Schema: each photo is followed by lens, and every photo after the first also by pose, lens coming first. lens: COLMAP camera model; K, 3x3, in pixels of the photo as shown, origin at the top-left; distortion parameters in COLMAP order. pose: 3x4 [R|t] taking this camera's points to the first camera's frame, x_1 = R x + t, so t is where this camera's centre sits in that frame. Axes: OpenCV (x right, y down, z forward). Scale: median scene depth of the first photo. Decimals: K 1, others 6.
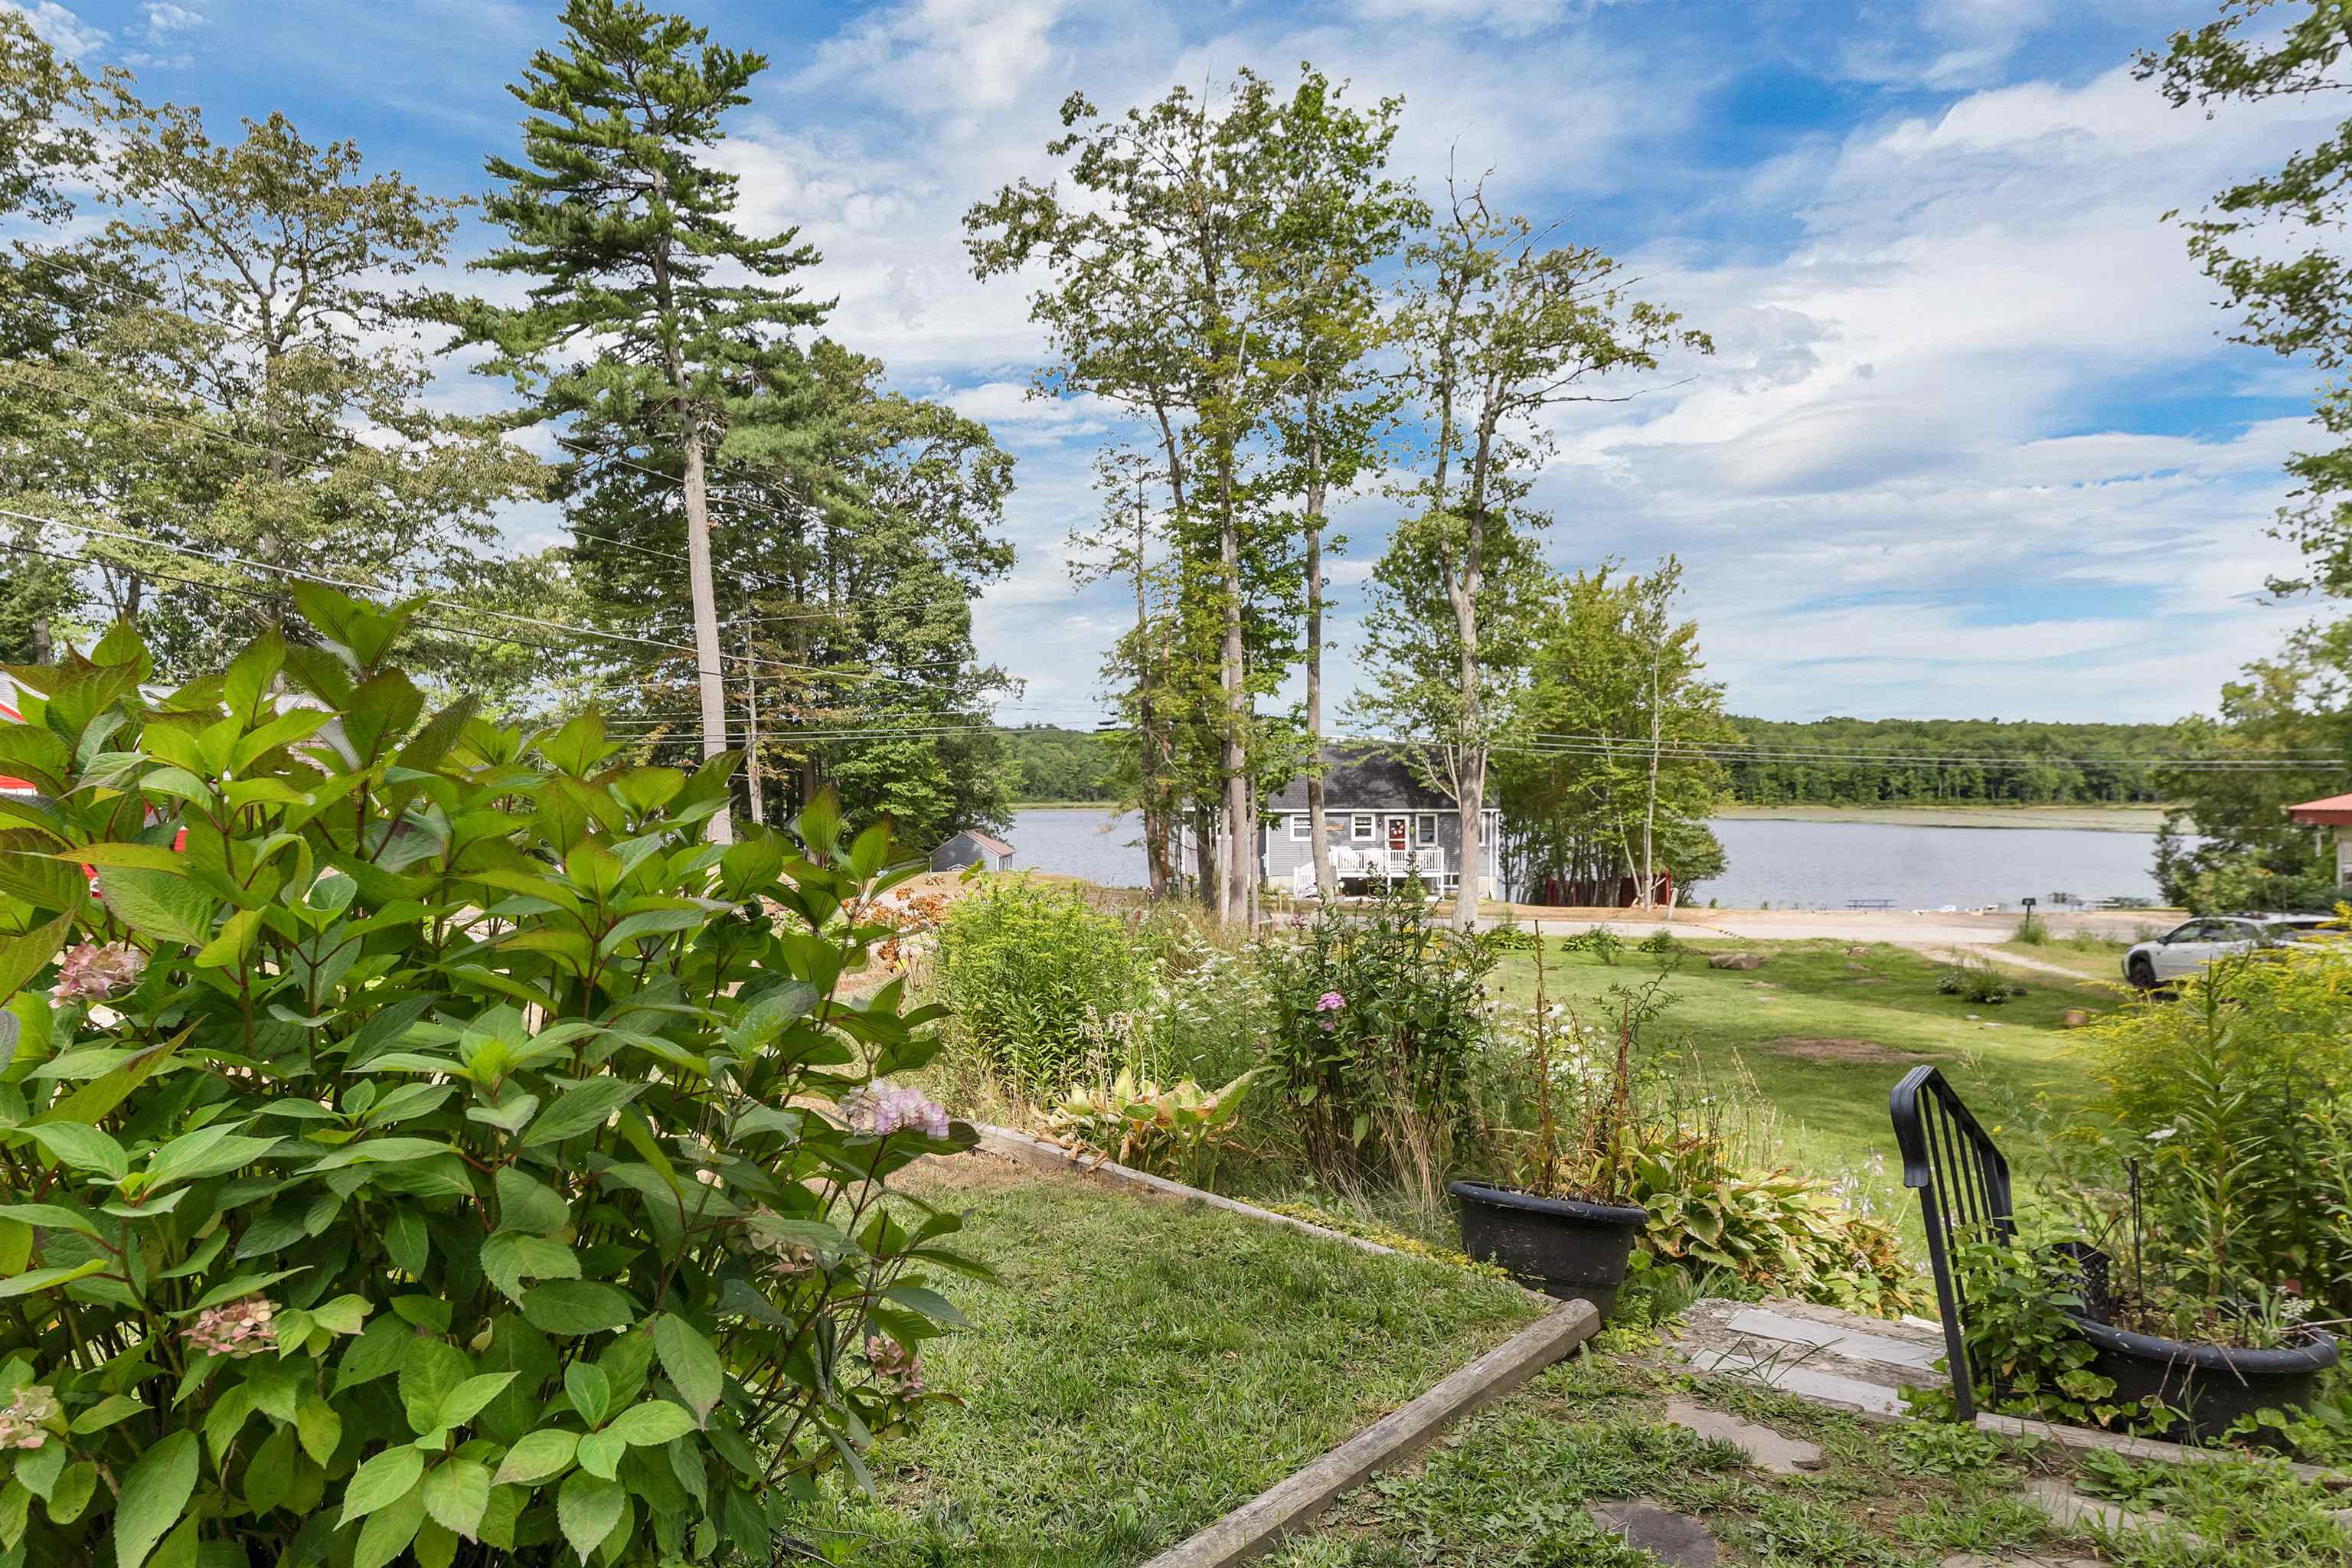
lens RADIAL K [[1405.3, 0, 1171.1], [0, 1405.3, 798.1], [0, 0, 1]] dist [-0.008878, 0.006253]
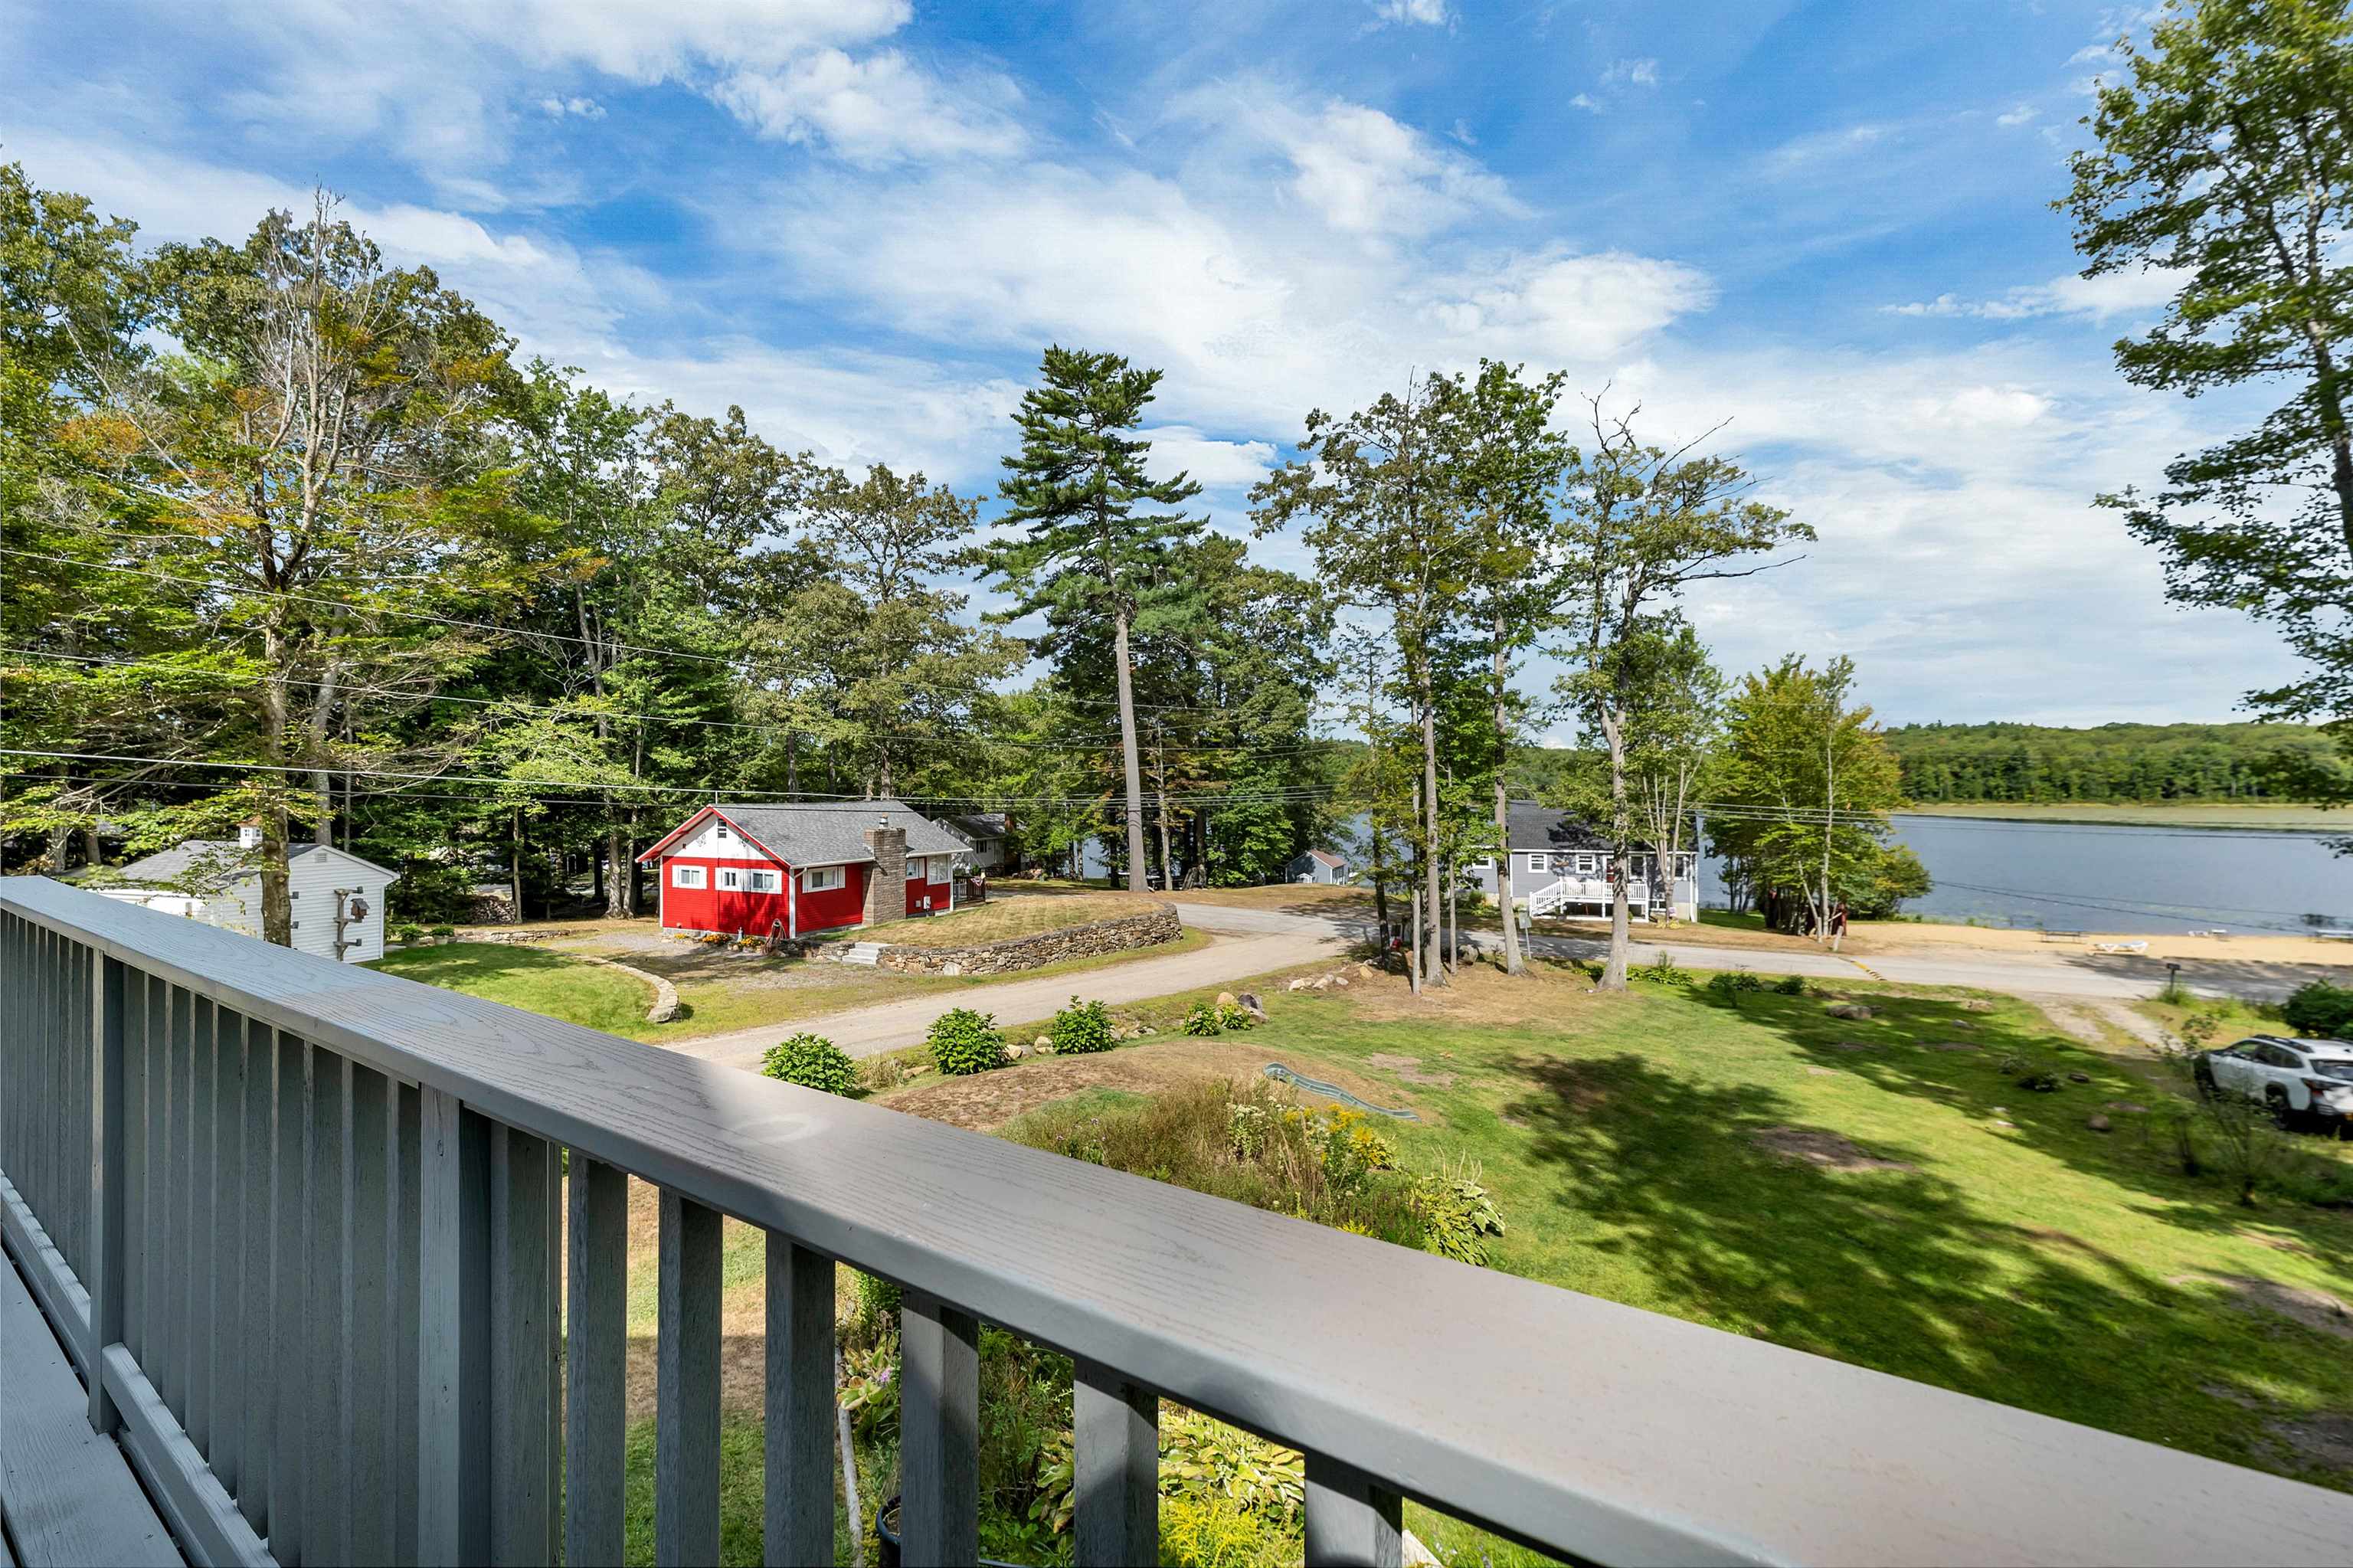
lens RADIAL K [[979.9, 0, 1192.5], [0, 979.9, 773.6], [0, 0, 1]] dist [-0.002065, 0.000659]
pose [[0.943376, -0.002738, -0.331713, 0.107735], [0.002639, 0.999996, -0.000751, -0.077644], [0.331714, -0.000167, 0.943380, -0.023730]]
